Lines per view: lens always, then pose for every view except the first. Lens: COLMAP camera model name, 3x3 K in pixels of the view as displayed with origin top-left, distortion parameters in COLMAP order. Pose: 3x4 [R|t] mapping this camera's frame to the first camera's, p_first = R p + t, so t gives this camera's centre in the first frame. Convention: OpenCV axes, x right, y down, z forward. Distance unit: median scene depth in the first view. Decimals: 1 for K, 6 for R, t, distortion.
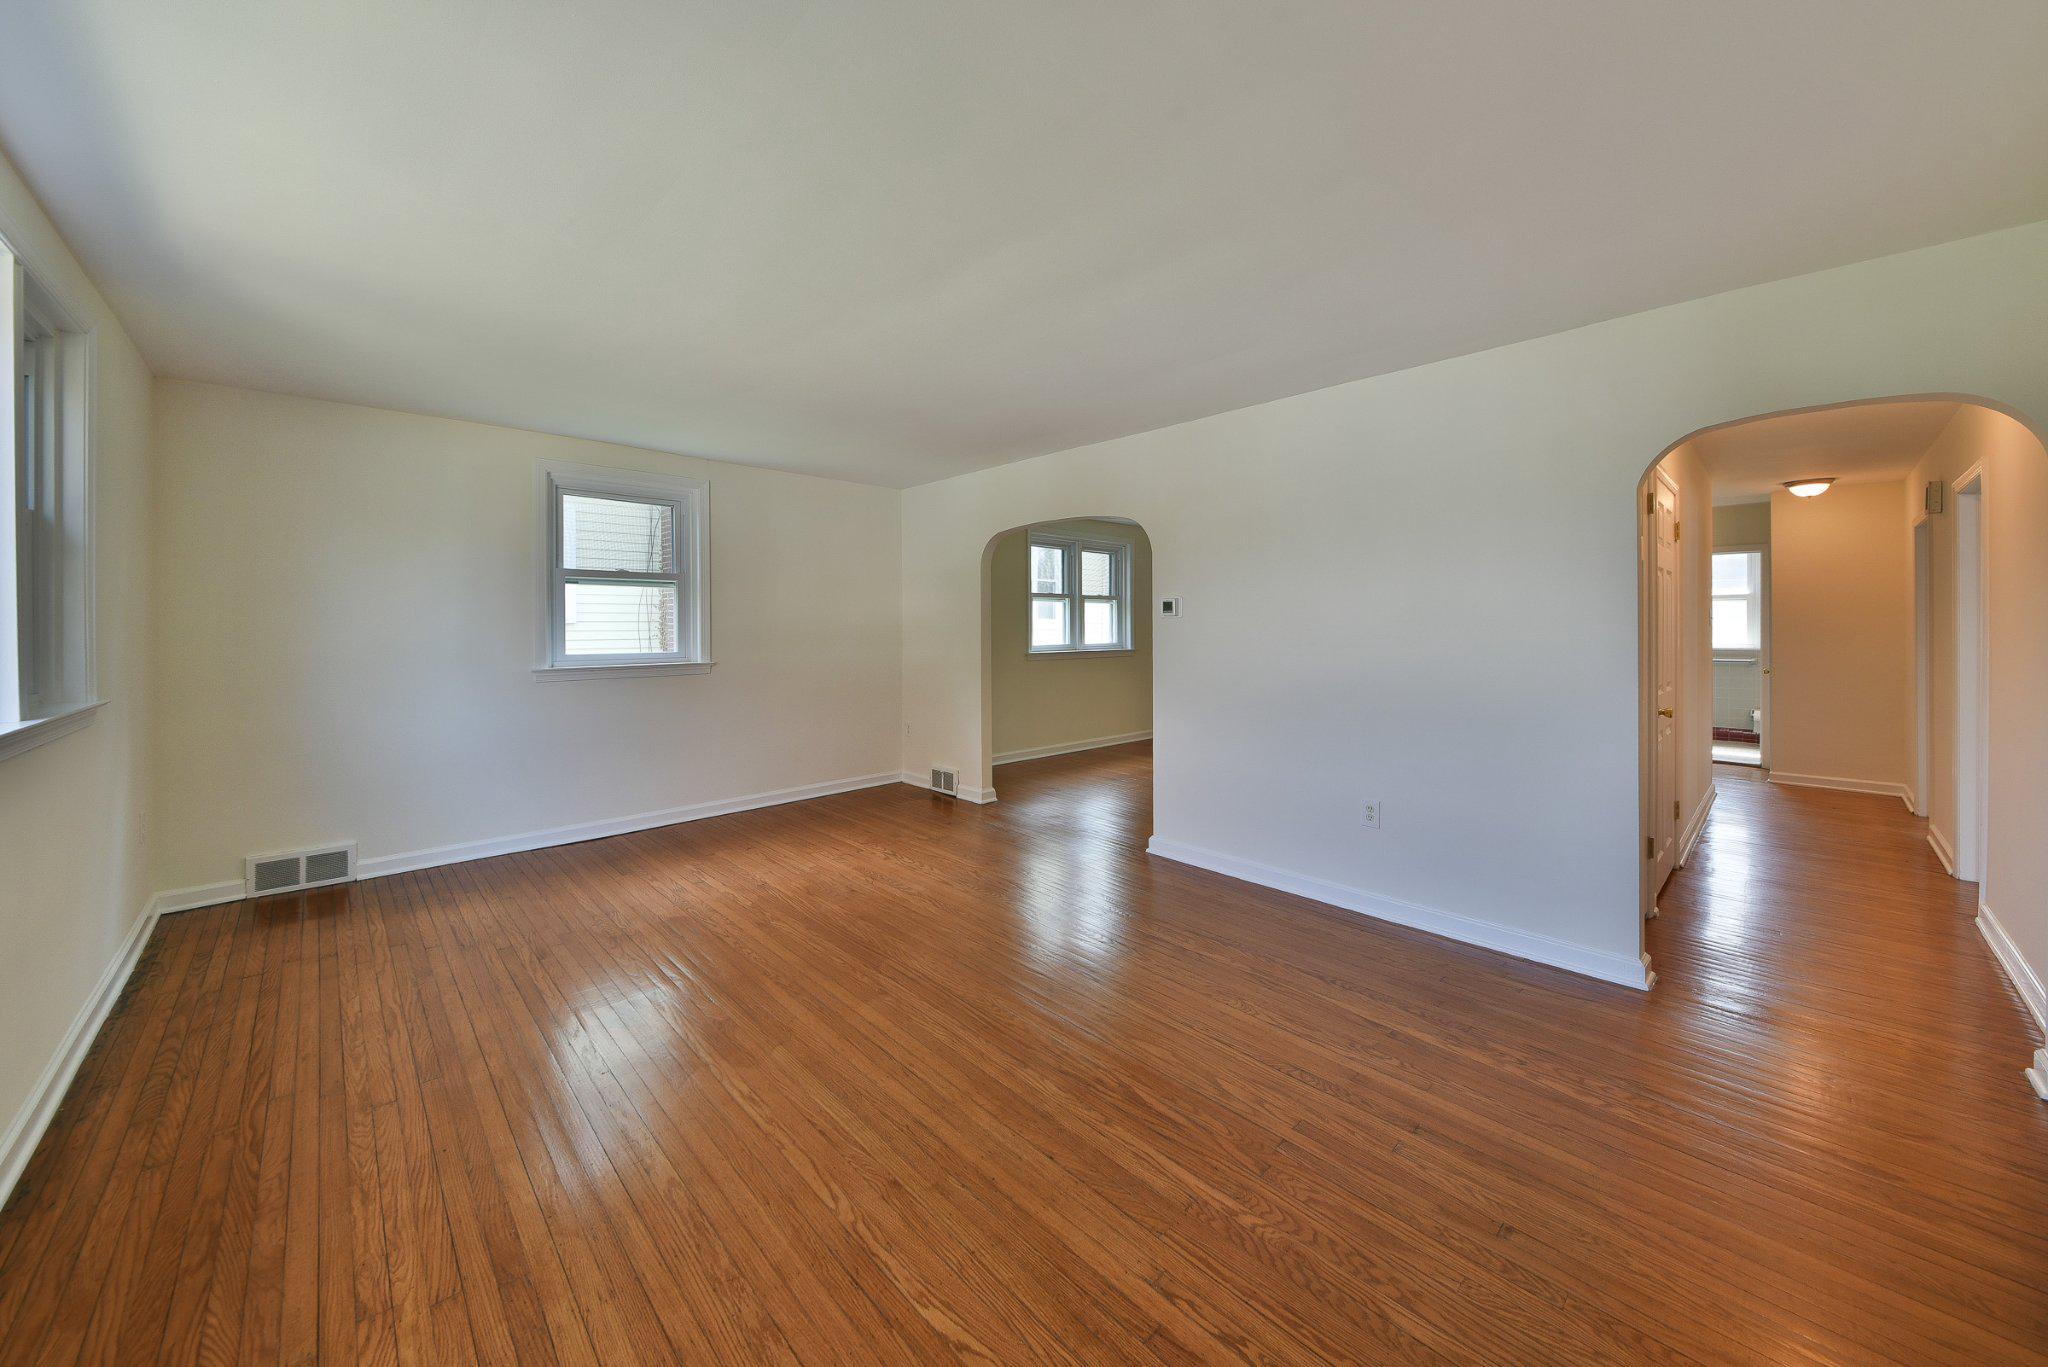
lens RADIAL K [[742.9, 0, 1030.1], [0, 742.9, 626.4], [0, 0, 1]] dist [-0.016344, -0.000085]
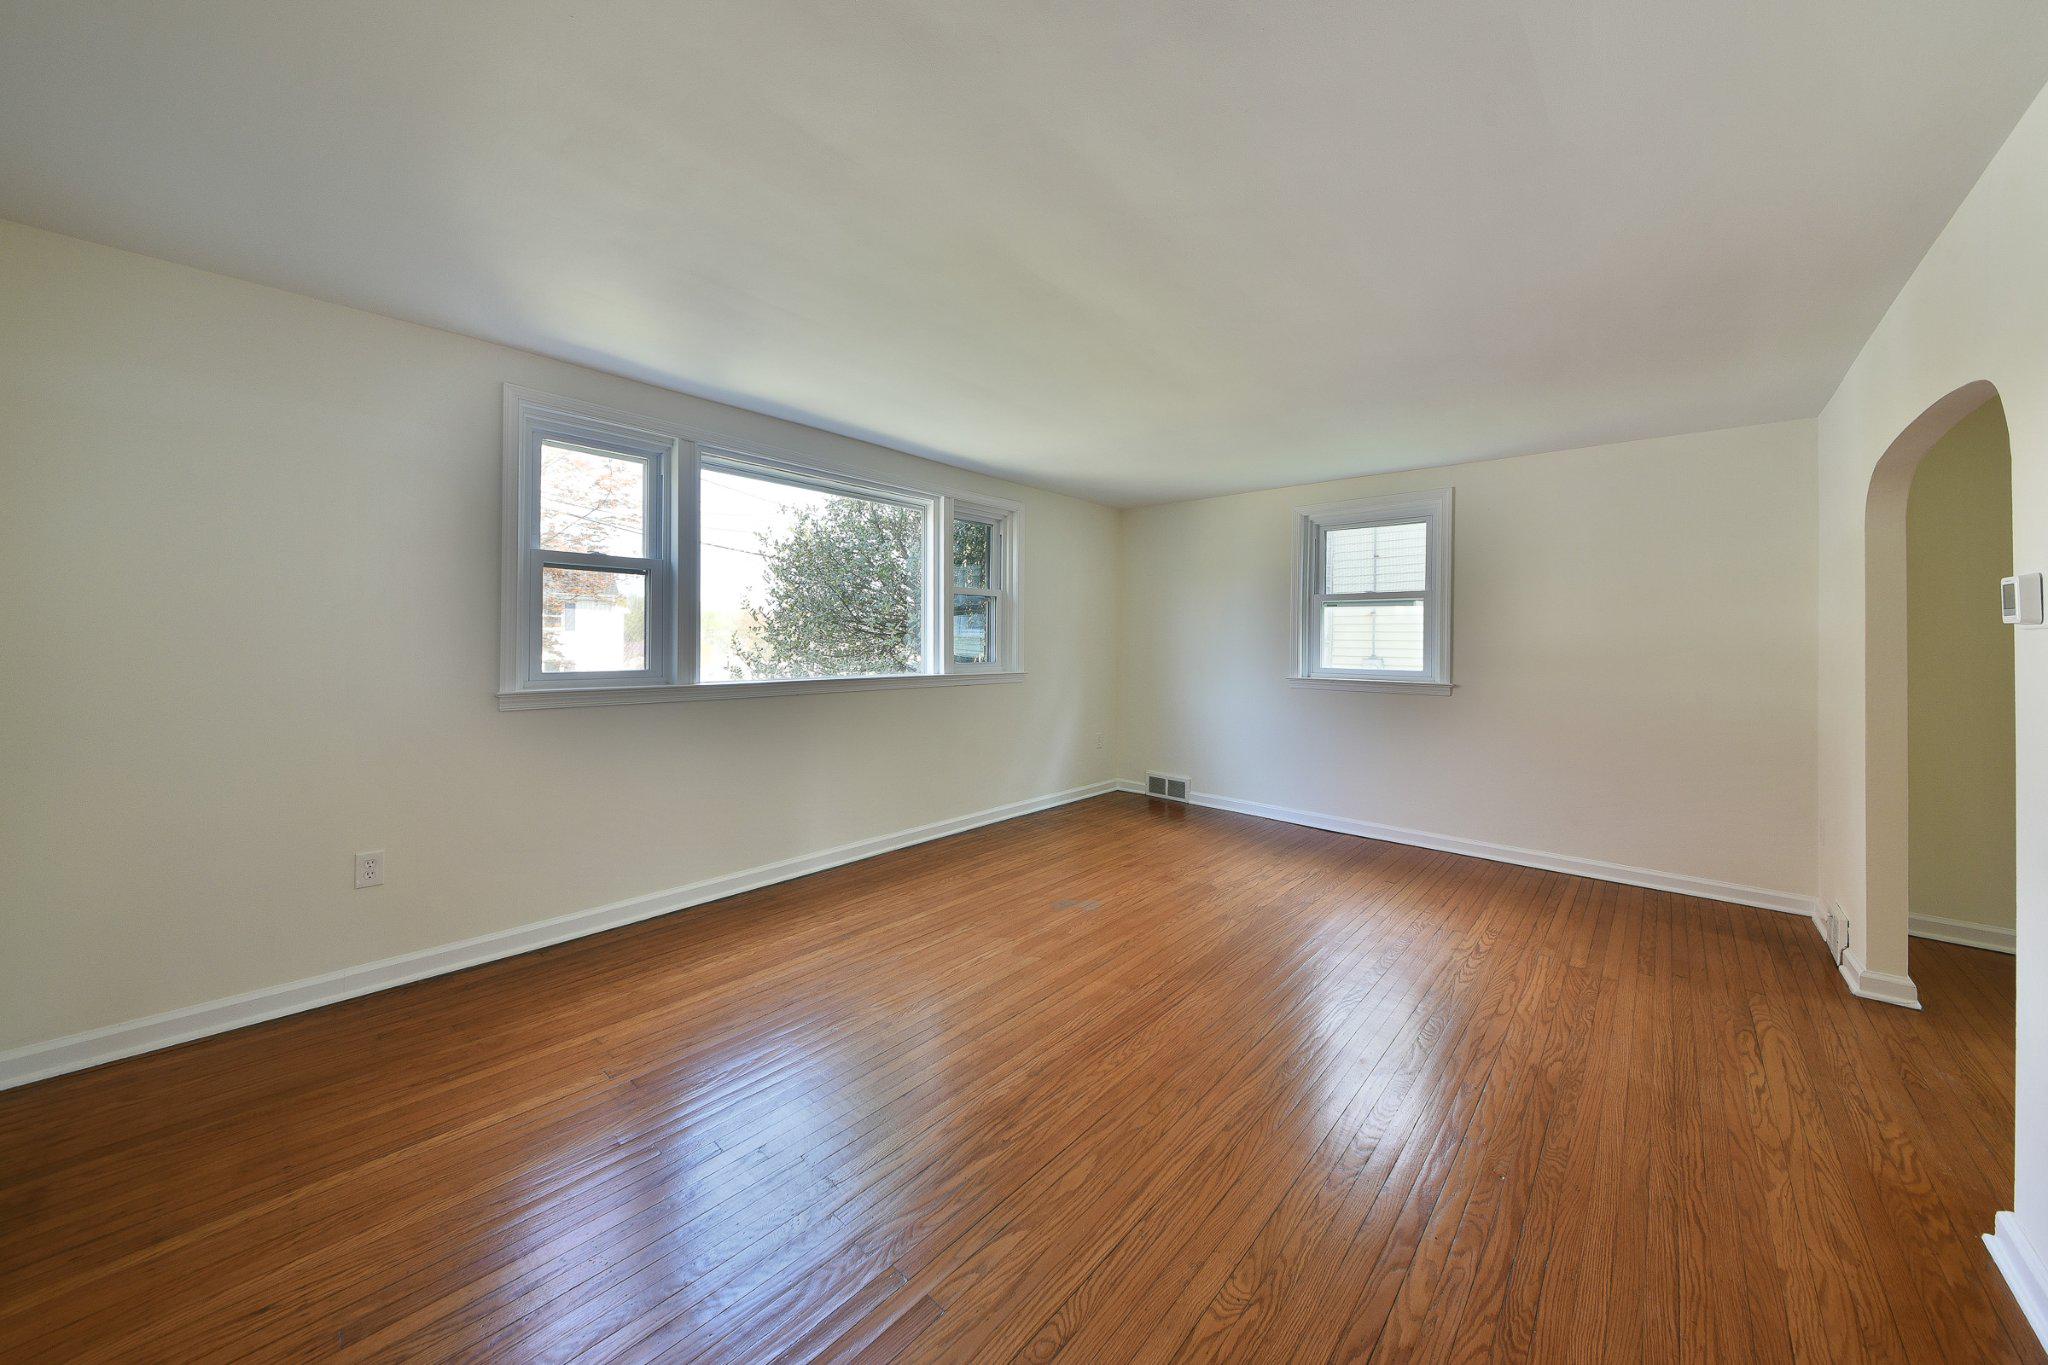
lens RADIAL K [[703.8, 0, 1006.4], [0, 703.8, 630.4], [0, 0, 1]] dist [-0.006678, -0.000024]
pose [[0.062300, -0.004984, -0.998045, 0.506599], [-0.019863, 0.999783, -0.006233, -0.003361], [0.997860, 0.020213, 0.062187, 0.476435]]
